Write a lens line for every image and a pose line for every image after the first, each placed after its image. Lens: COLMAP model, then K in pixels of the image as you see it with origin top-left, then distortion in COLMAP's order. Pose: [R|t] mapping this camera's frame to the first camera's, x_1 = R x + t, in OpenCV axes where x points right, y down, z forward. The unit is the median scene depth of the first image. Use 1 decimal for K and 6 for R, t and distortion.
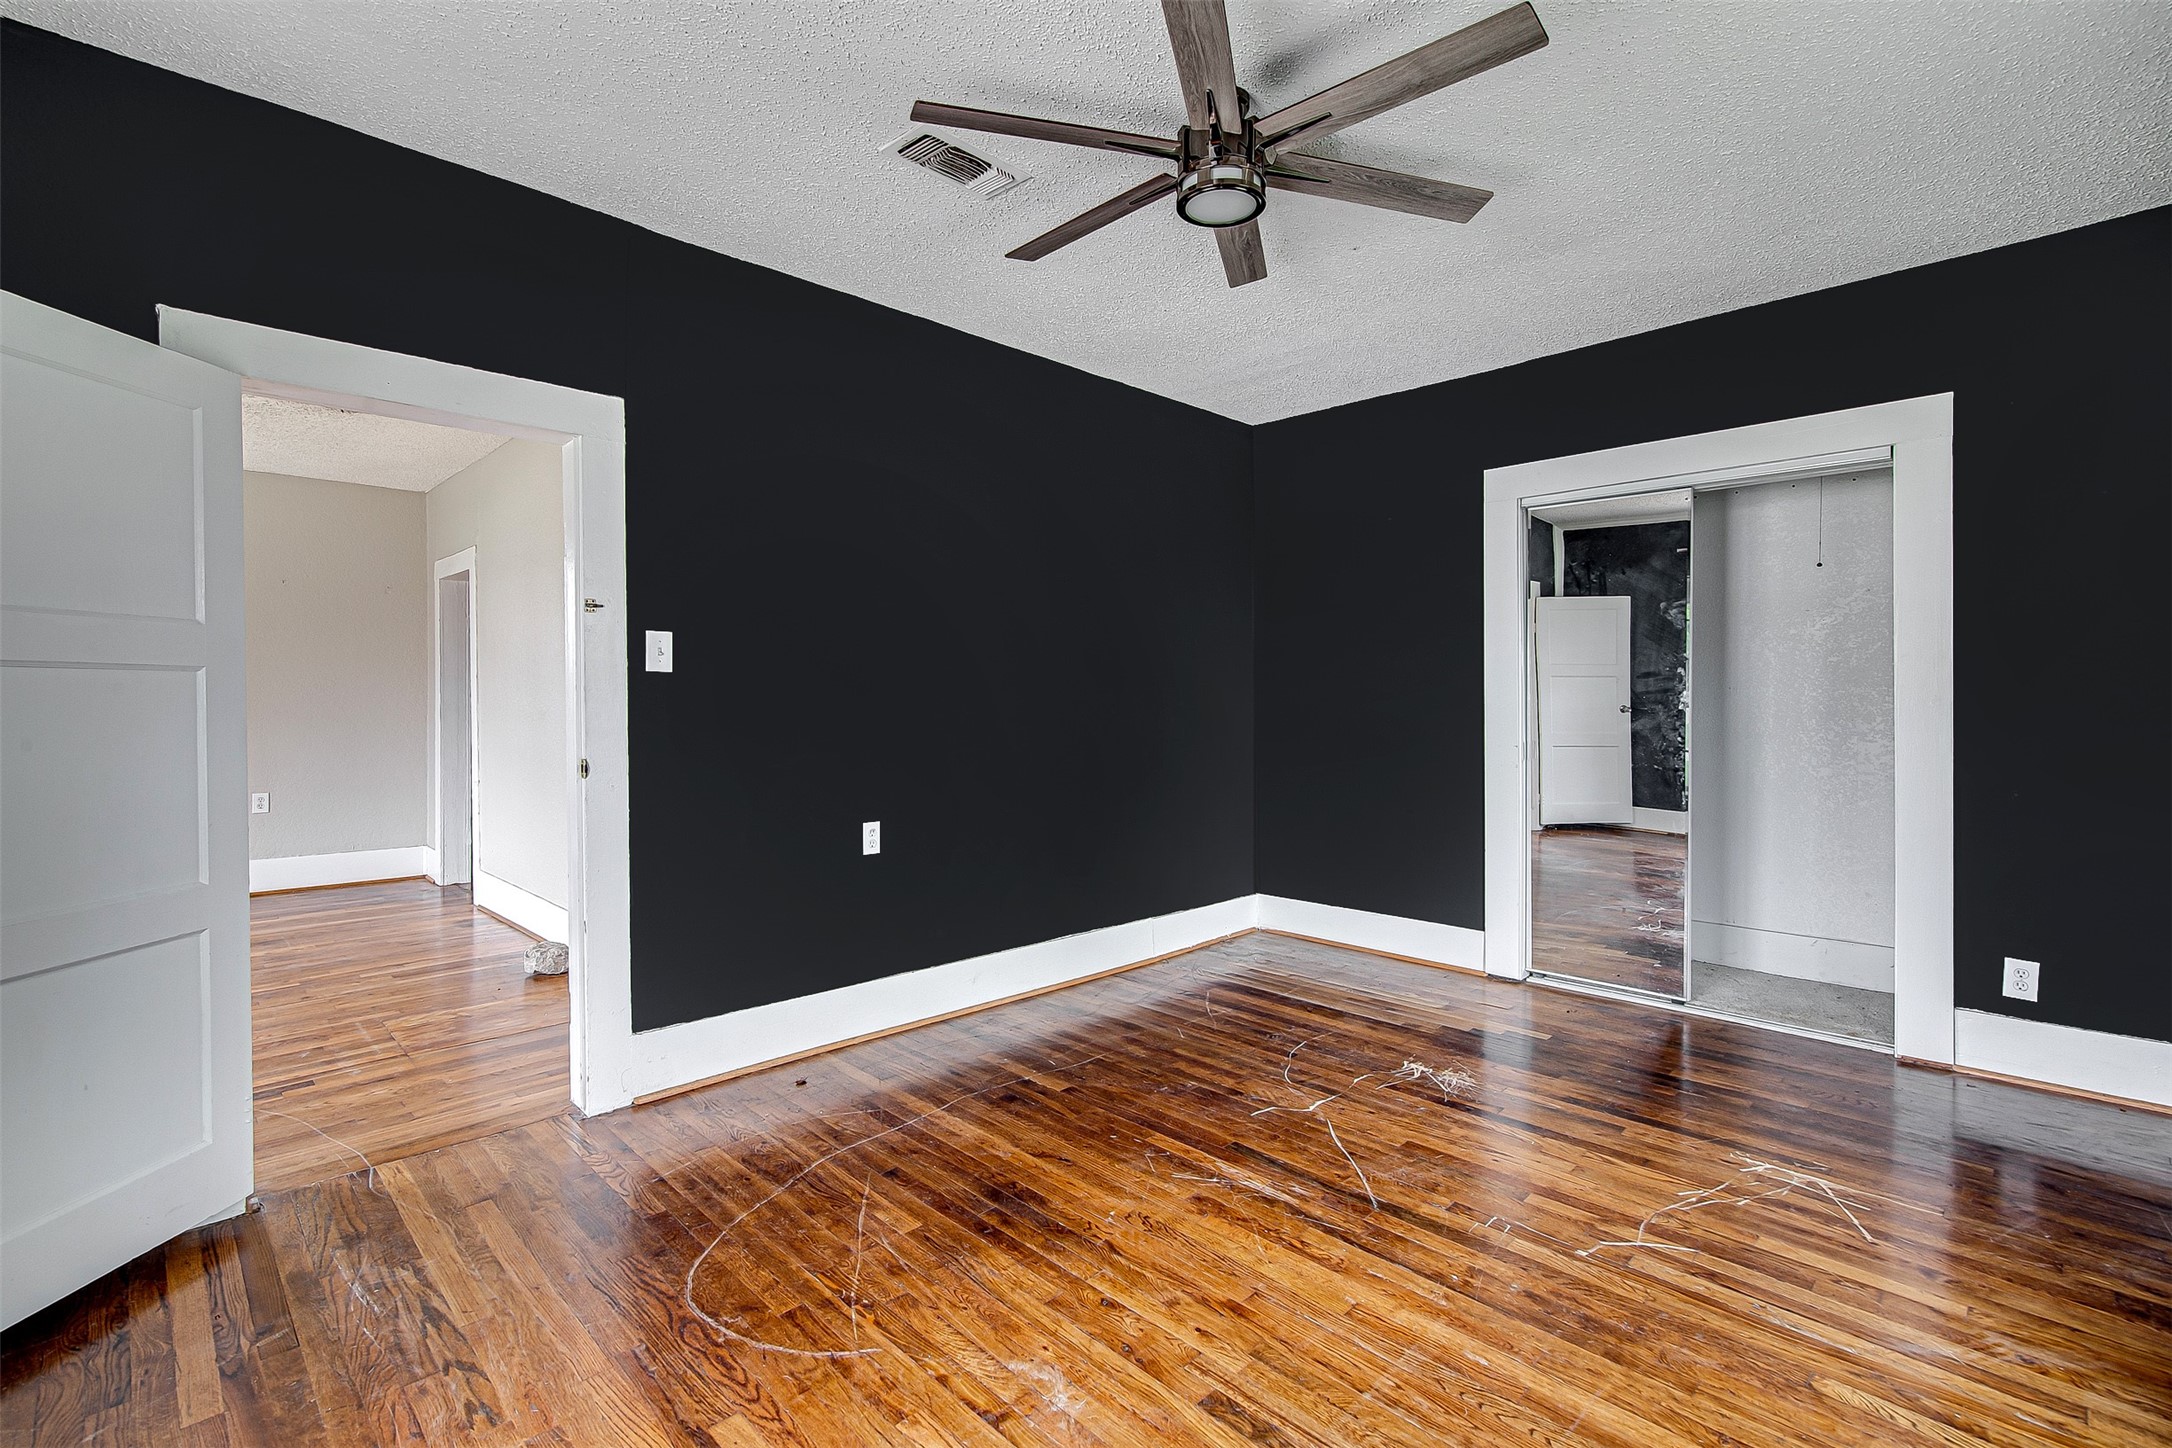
lens RADIAL K [[999.4, 0, 1072.1], [0, 999.4, 700.1], [0, 0, 1]] dist [-0.009810, -0.000069]
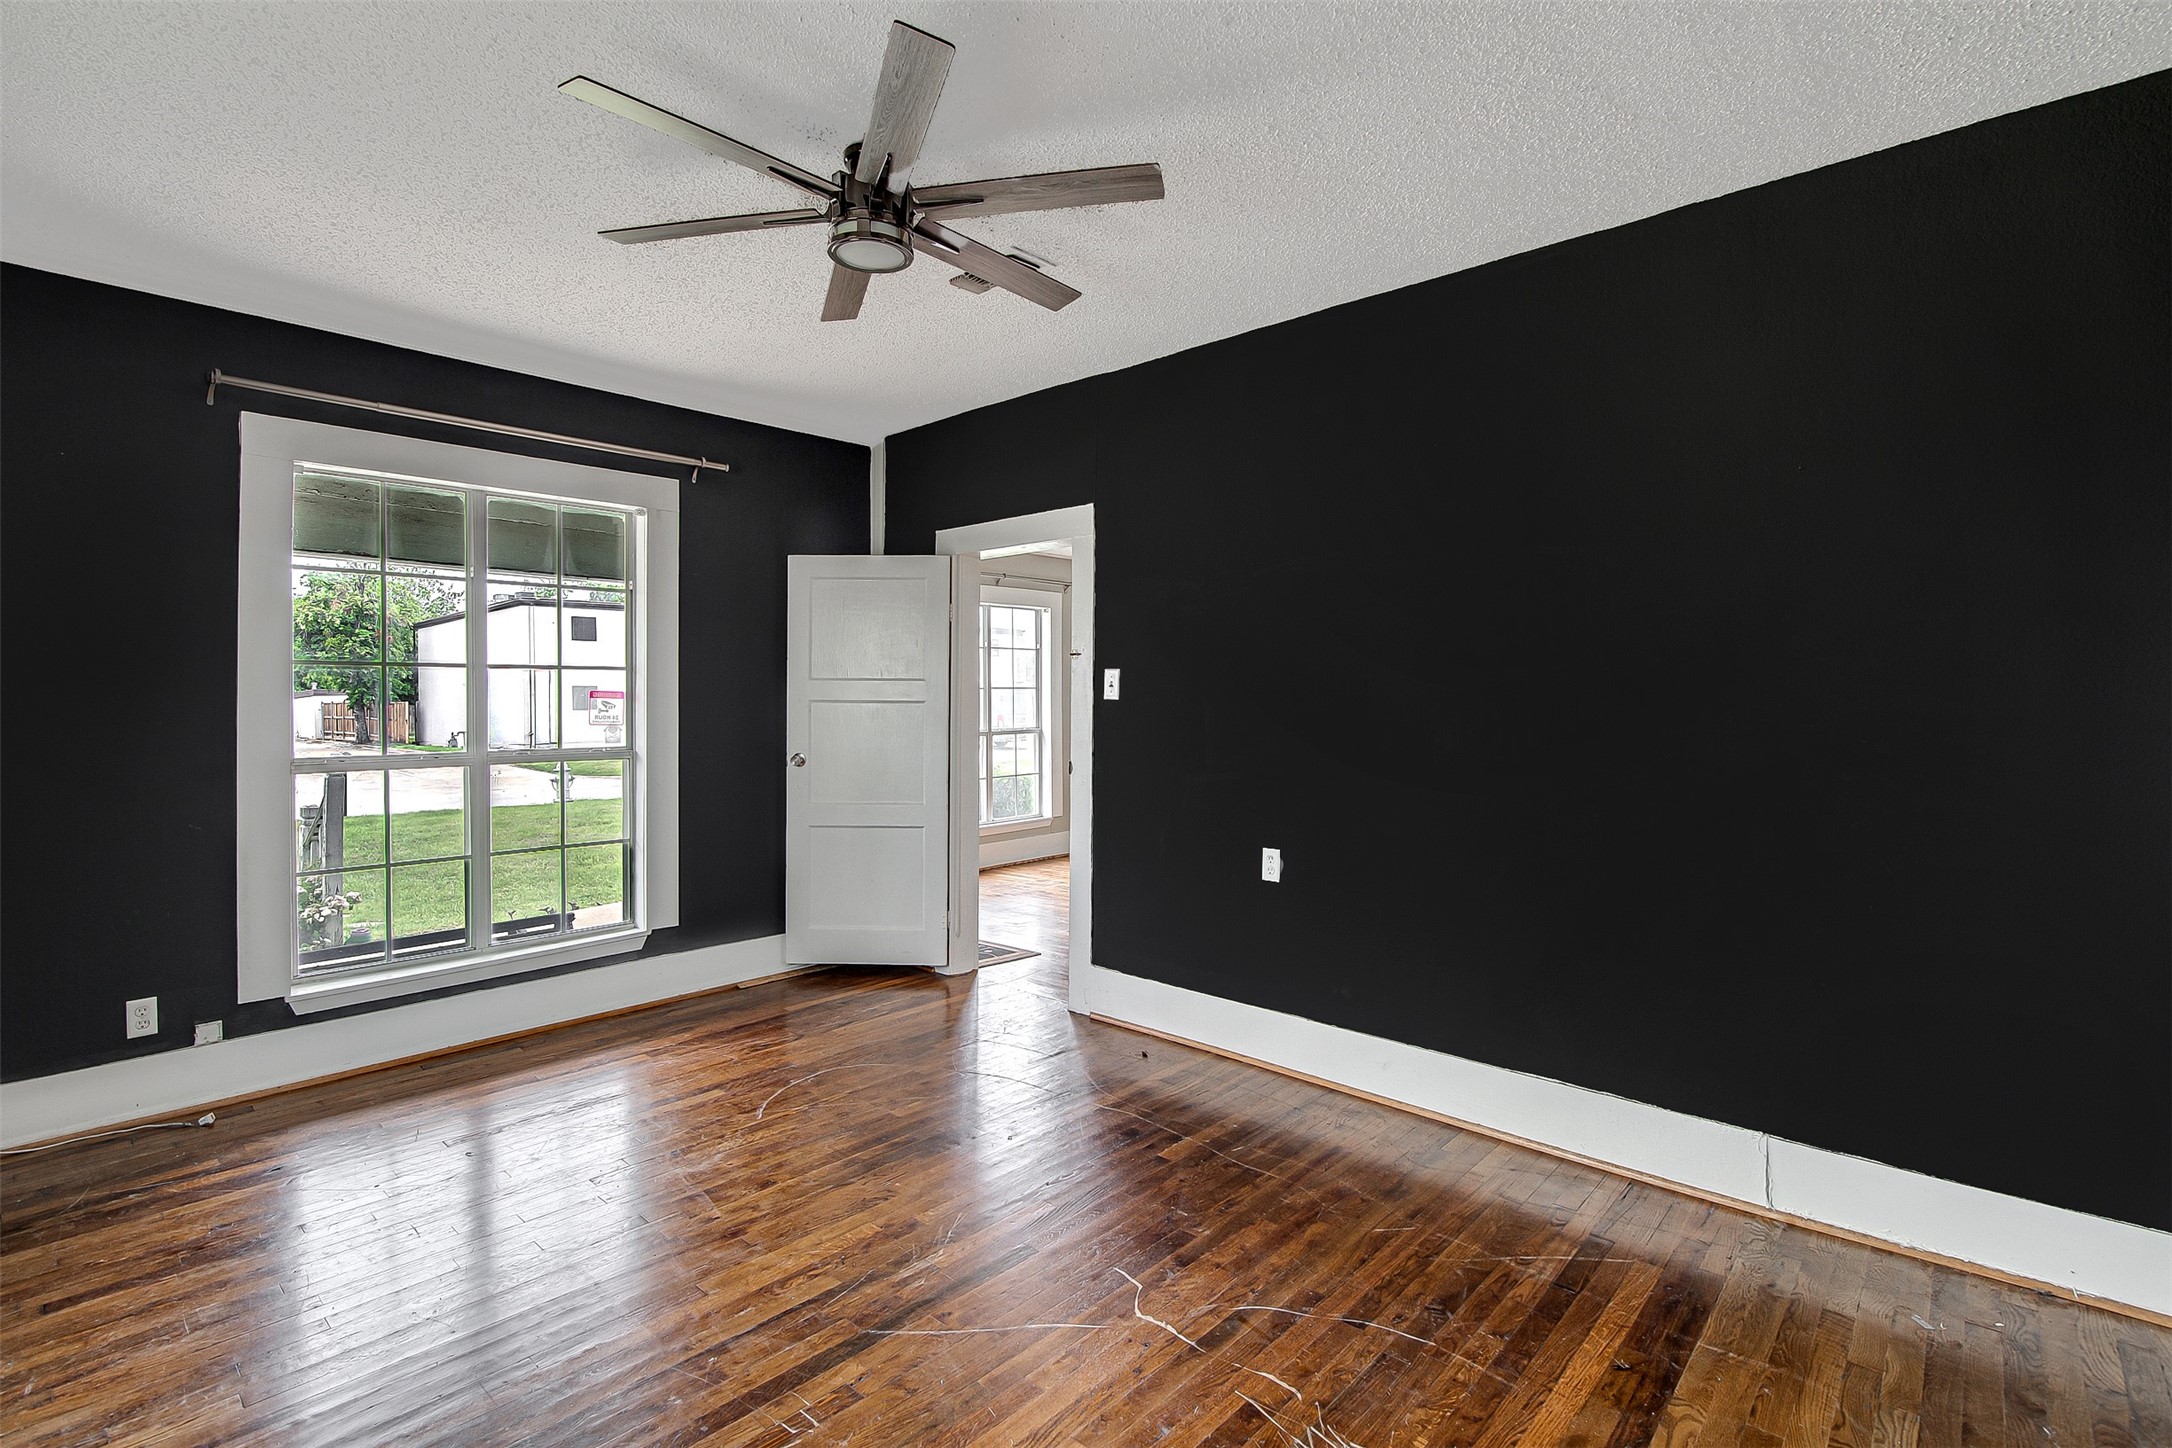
lens RADIAL K [[999.4, 0, 1072.1], [0, 999.4, 700.1], [0, 0, 1]] dist [-0.009810, -0.000069]
pose [[0.049739, -0.006378, -0.998742, 0.879310], [-0.013696, 0.999881, -0.007067, -0.017081], [0.998668, 0.014030, 0.049645, 0.851754]]
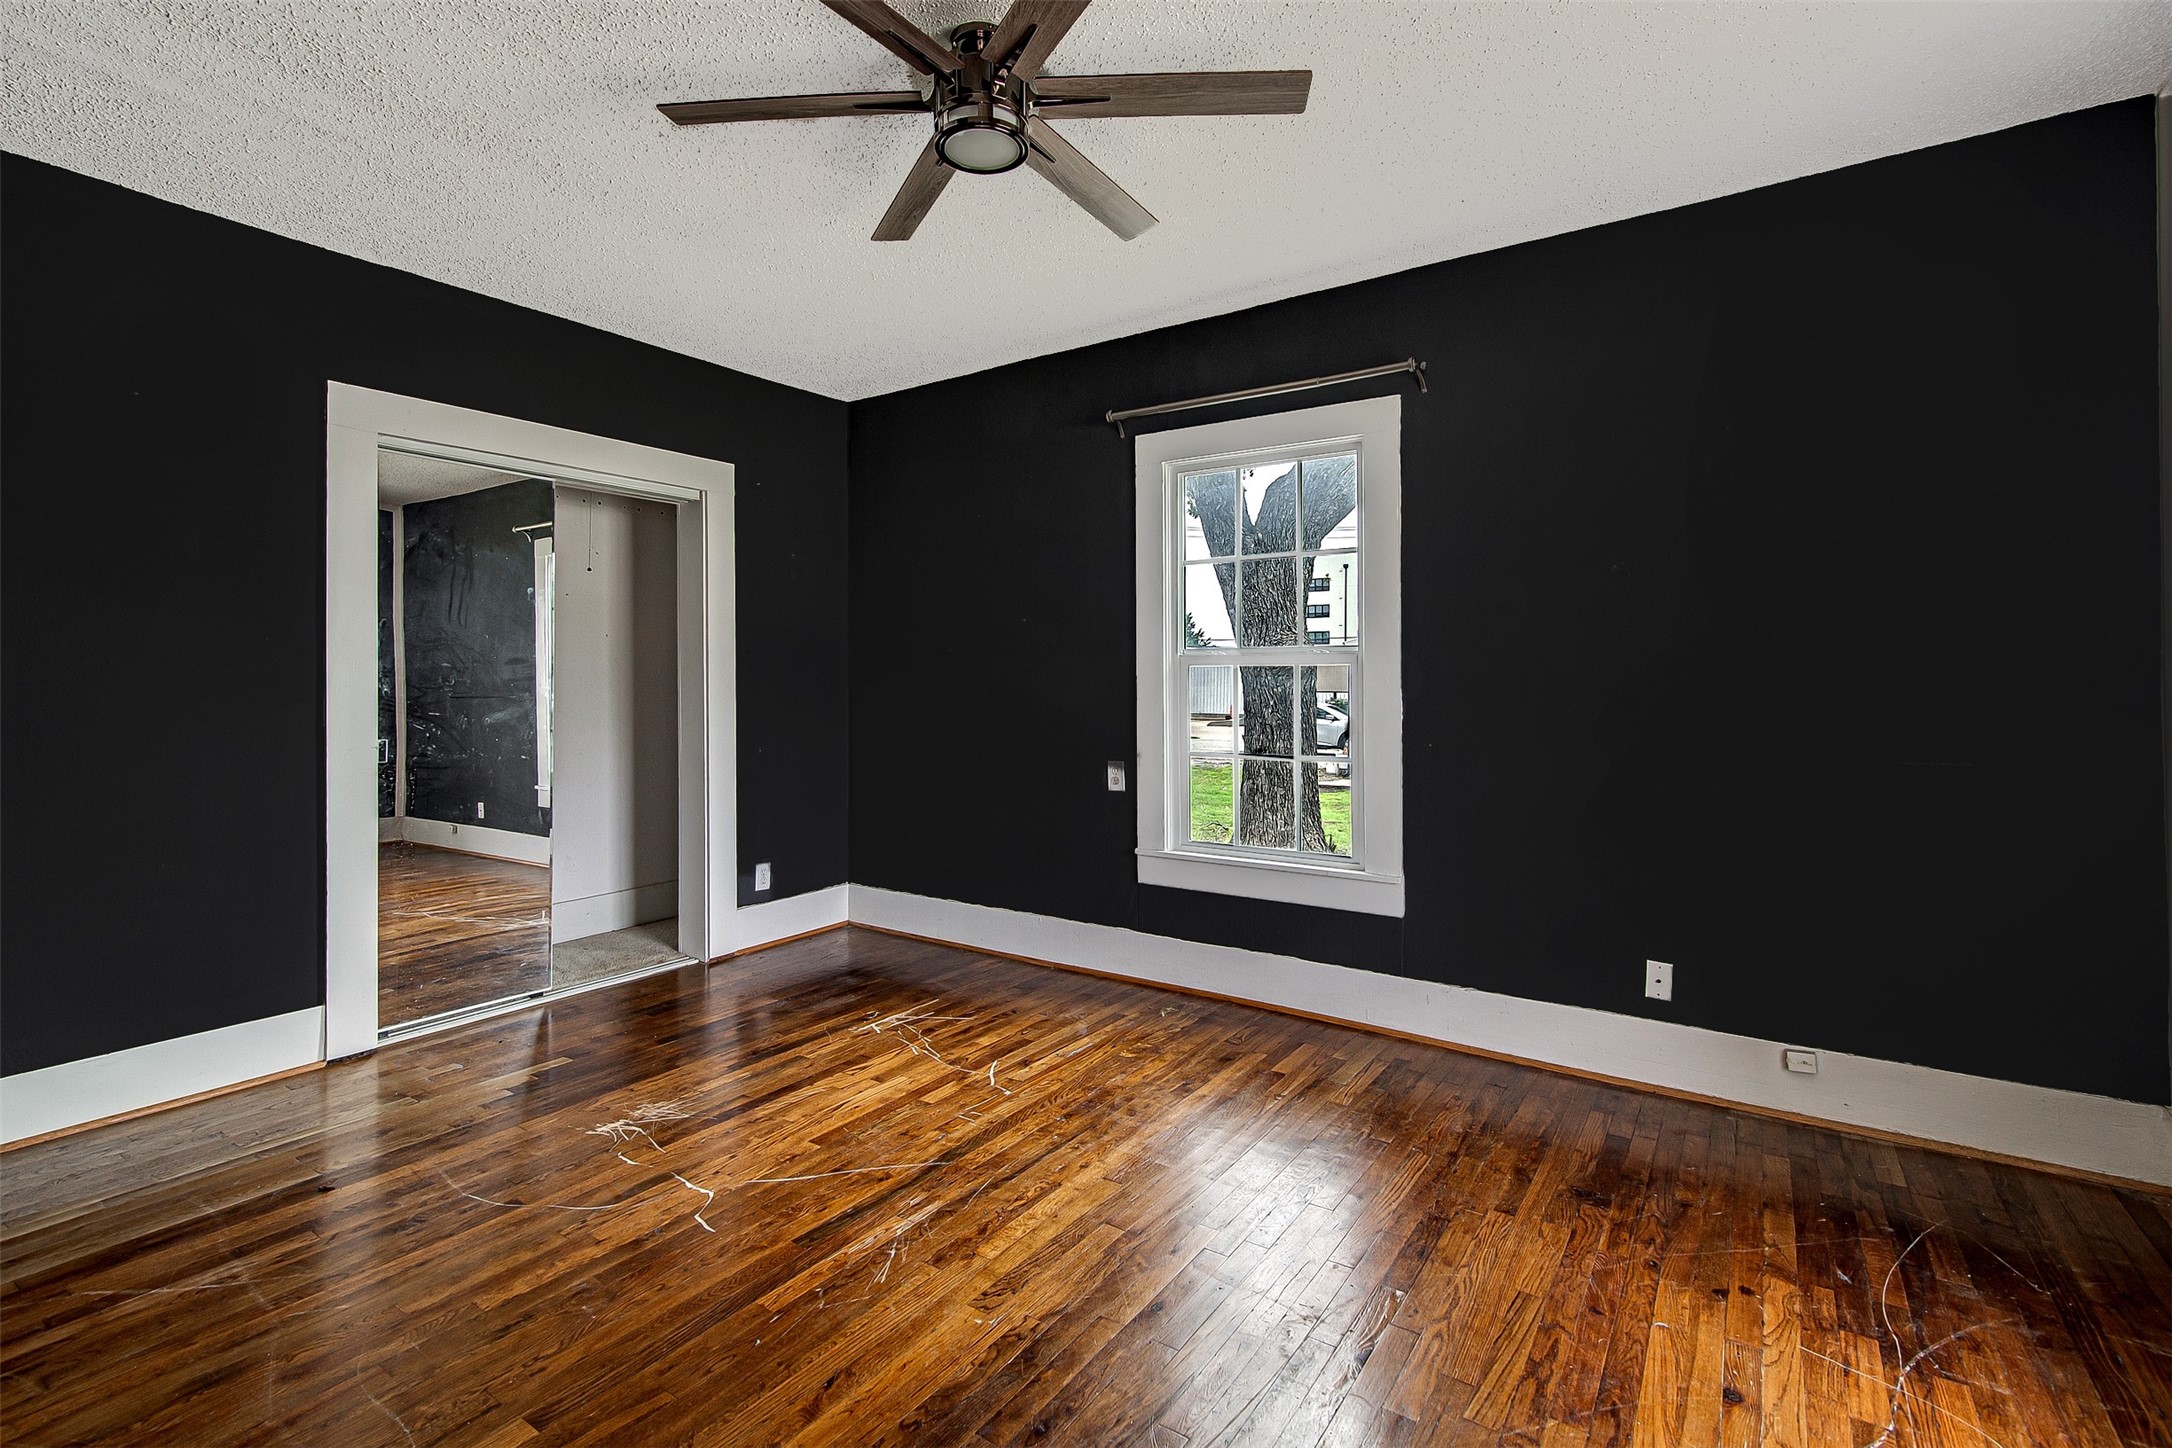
lens RADIAL K [[987.2, 0, 1095.4], [0, 987.2, 678.5], [0, 0, 1]] dist [-0.000856, 0.000337]
pose [[-0.207321, 0.011553, 0.978205, -0.566212], [0.016182, 0.999834, -0.008379, 0.008890], [-0.978139, 0.014092, -0.207474, 0.800726]]
